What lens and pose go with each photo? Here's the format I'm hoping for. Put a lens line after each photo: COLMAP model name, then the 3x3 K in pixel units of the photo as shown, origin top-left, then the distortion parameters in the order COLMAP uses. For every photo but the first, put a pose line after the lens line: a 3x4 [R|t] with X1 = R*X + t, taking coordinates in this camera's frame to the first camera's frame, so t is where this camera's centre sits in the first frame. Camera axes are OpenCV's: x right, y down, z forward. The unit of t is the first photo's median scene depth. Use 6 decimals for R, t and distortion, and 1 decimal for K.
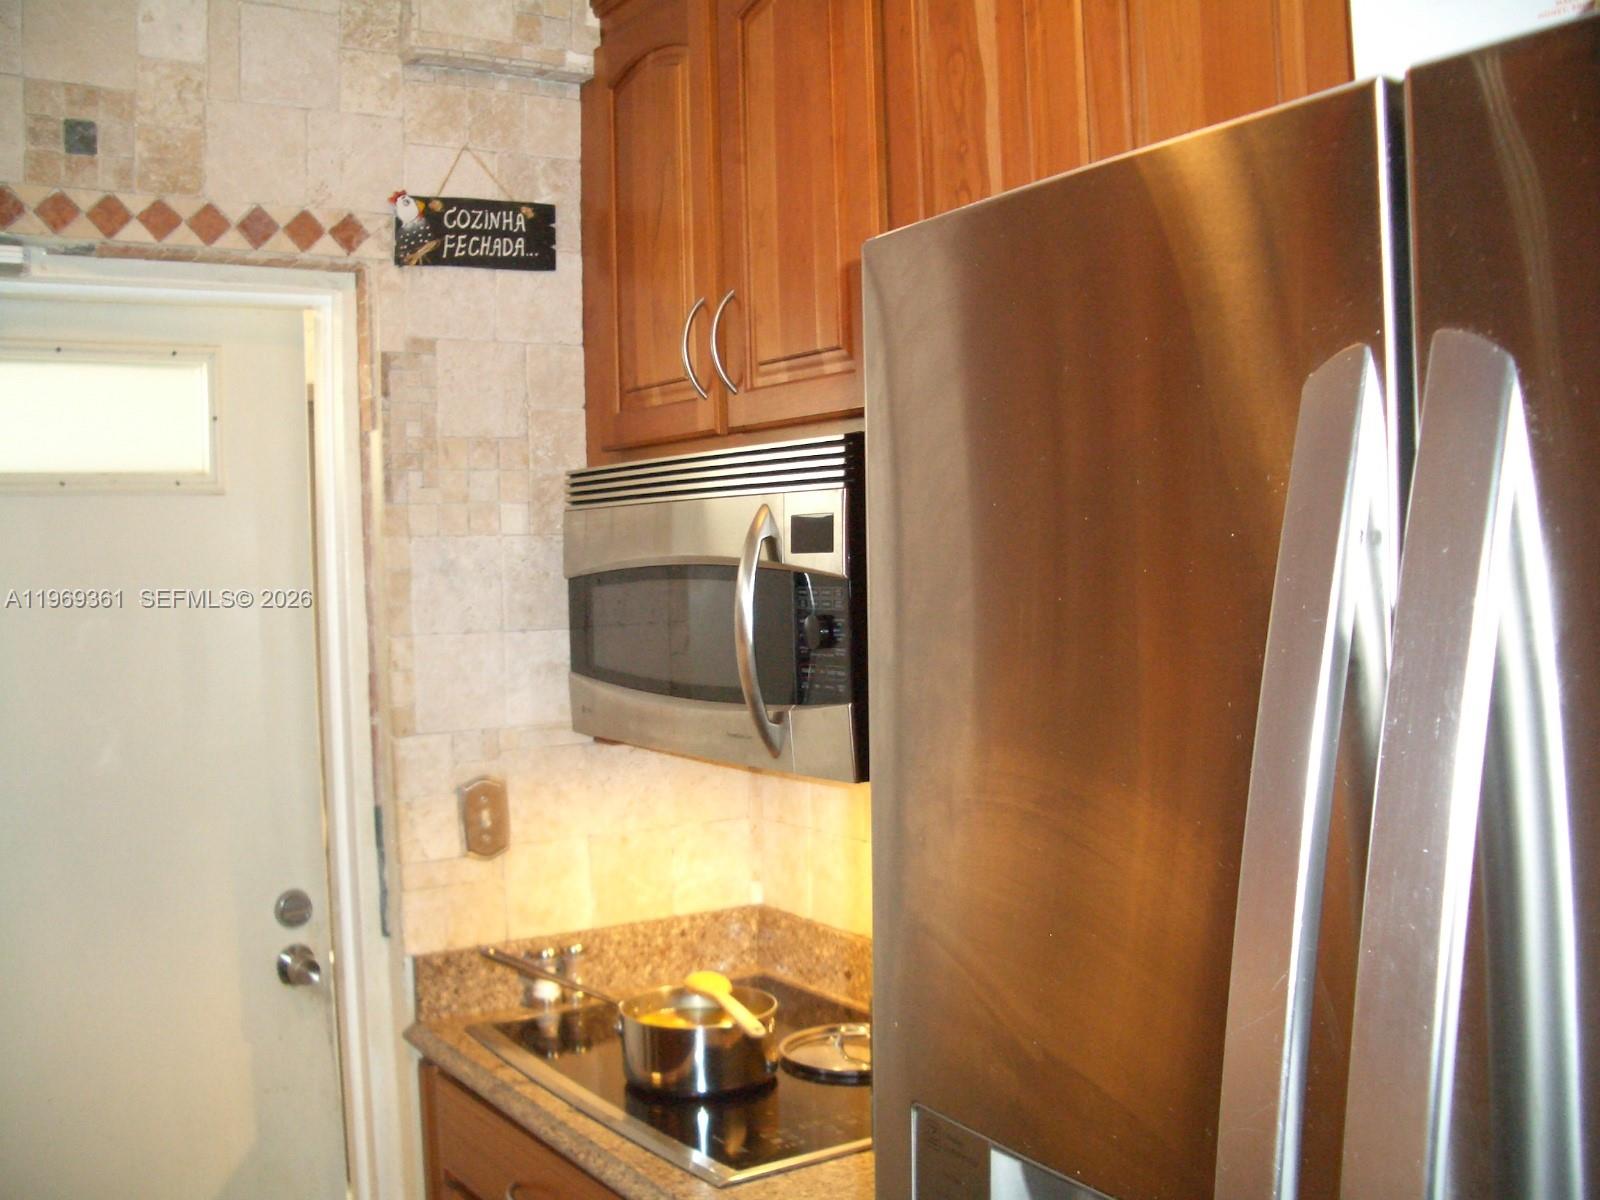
lens RADIAL K [[1586.7, 0, 800.0], [0, 1586.7, 600.0], [0, 0, 1]] dist [-0.237778, 0.213751]
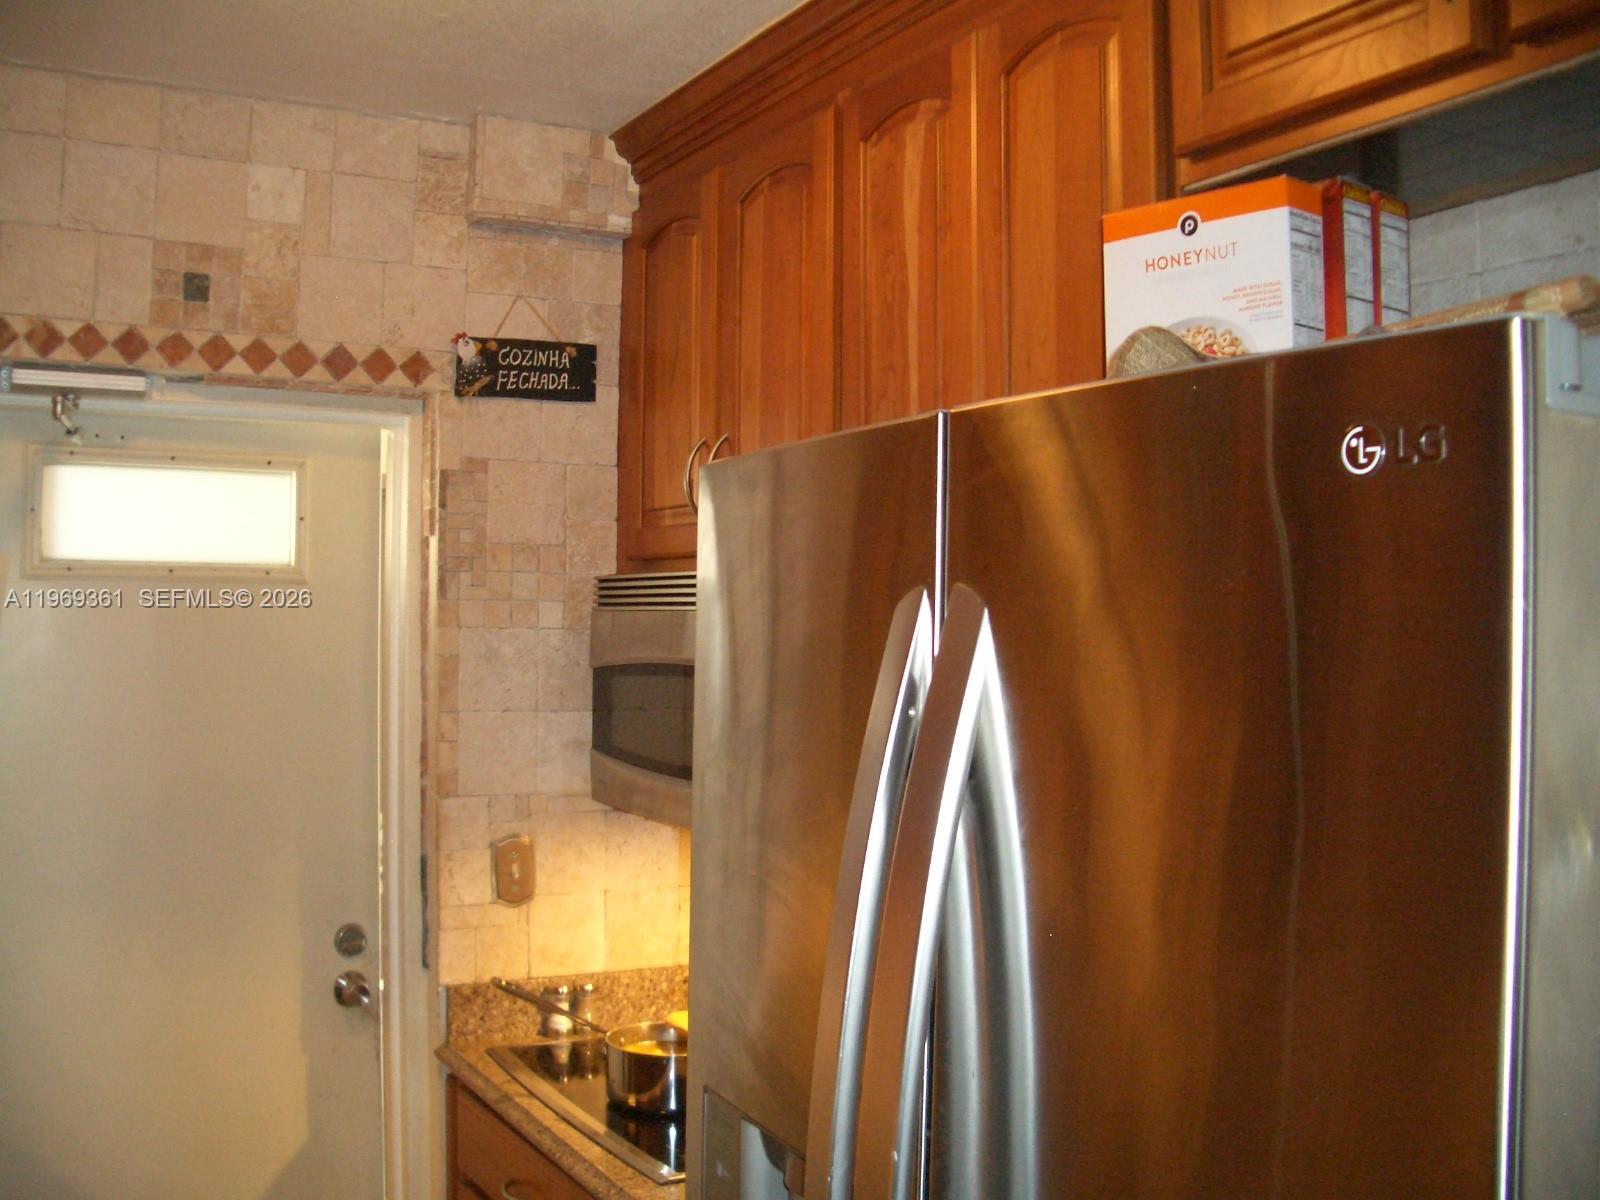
lens RADIAL K [[1586.7, 0, 800.0], [0, 1586.7, 600.0], [0, 0, 1]] dist [-0.237778, 0.213751]
pose [[0.996081, 0.035929, -0.080820, 0.099443], [-0.039297, 0.998407, -0.040481, -0.023370], [0.079237, 0.043498, 0.995906, -0.153194]]
